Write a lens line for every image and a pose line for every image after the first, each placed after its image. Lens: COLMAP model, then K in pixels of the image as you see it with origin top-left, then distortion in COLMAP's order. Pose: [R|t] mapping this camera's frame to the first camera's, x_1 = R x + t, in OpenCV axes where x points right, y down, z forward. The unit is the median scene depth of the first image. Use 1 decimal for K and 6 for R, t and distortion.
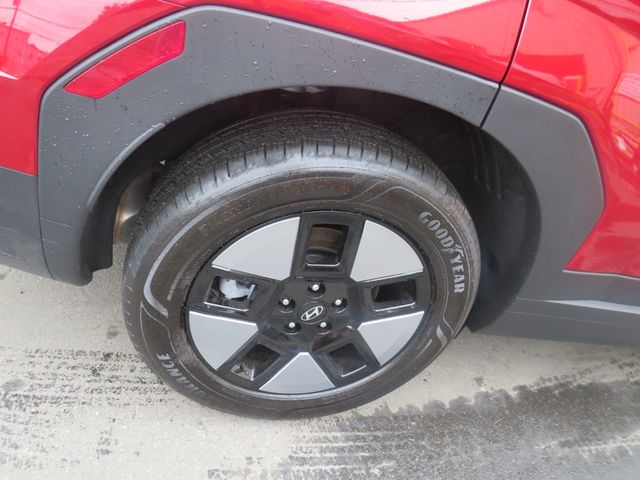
lens RADIAL K [[425.7, 0, 320.0], [0, 425.7, 240.5], [0, 0, 1]] dist [-0.001498, -0.000628]
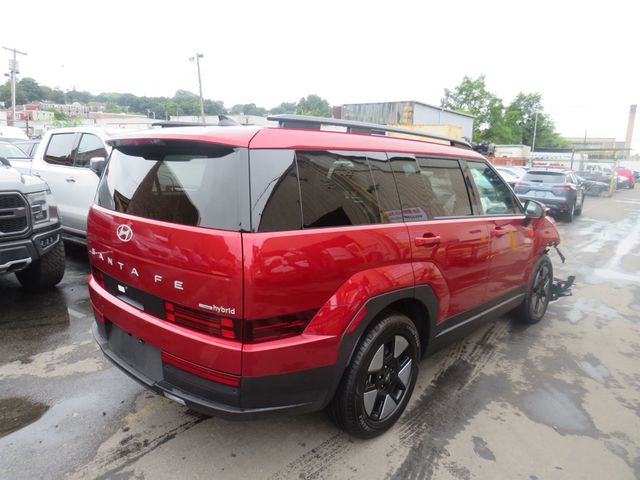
lens RADIAL K [[425.7, 0, 319.8], [0, 425.7, 240.0], [0, 0, 1]] dist [-0.001498, -0.000628]
pose [[0.778691, -0.305165, 0.548192, -1.474174], [0.454630, 0.876588, -0.157813, -0.342020], [-0.432380, 0.372112, 0.821328, -1.305263]]
